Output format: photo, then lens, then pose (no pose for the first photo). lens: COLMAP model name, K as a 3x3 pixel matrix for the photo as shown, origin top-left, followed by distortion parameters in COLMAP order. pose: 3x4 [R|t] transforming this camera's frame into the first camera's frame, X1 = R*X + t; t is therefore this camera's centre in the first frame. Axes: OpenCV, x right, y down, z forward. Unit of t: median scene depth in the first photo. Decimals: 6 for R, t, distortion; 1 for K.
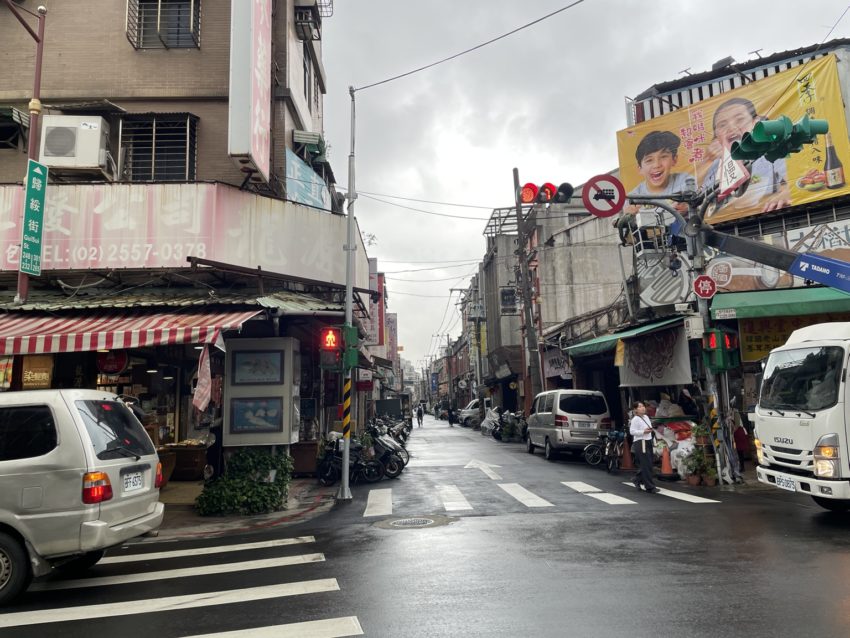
lens RADIAL K [[636.9, 0, 423.8], [0, 636.9, 306.9], [0, 0, 1]] dist [0.093530, -0.127556]
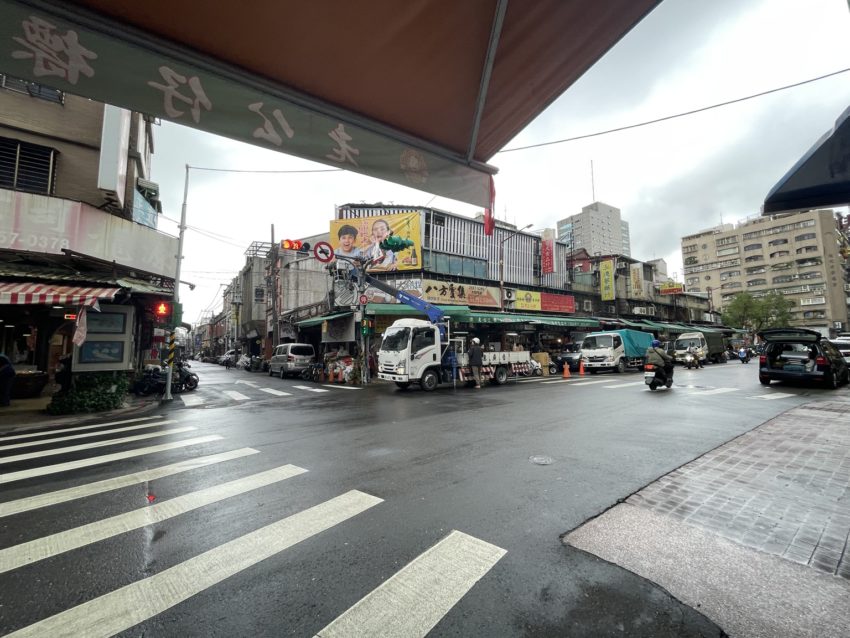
lens RADIAL K [[345.1, 0, 425.0], [0, 345.1, 319.0], [0, 0, 1]] dist [0.000267, 0.000047]
pose [[0.816416, 0.066613, 0.573609, -0.087668], [-0.092557, 0.995577, 0.016120, -0.002224], [-0.569998, -0.066253, 0.818971, -0.140271]]
